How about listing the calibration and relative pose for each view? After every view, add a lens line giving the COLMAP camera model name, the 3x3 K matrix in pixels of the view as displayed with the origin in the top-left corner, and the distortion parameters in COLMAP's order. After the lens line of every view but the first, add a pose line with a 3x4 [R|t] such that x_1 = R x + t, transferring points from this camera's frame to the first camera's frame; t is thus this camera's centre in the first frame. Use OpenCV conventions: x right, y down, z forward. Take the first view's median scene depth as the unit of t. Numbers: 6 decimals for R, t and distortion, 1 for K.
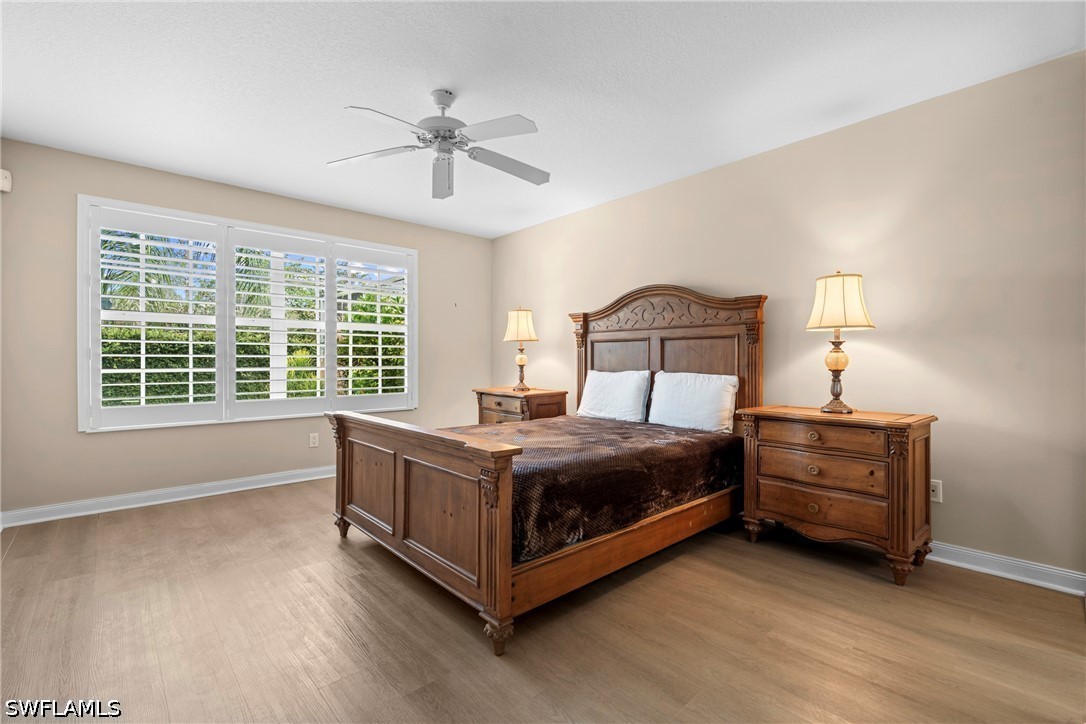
lens RADIAL K [[489.1, 0, 549.4], [0, 489.1, 362.5], [0, 0, 1]] dist [0.002238, -0.000084]
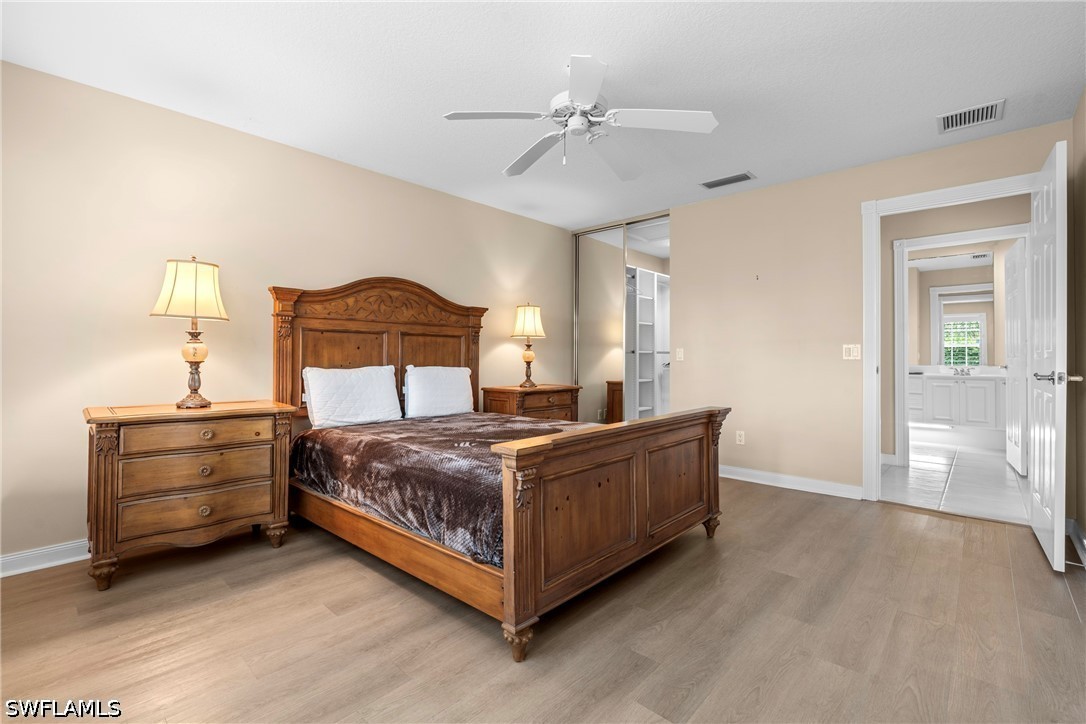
lens RADIAL K [[479.3, 0, 550.8], [0, 479.3, 353.0], [0, 0, 1]] dist [-0.006117, 0.000649]
pose [[-0.091441, 0.002053, 0.995808, -0.754649], [-0.006055, 0.999978, -0.002617, -0.007231], [-0.995792, -0.006269, -0.091426, 0.761247]]
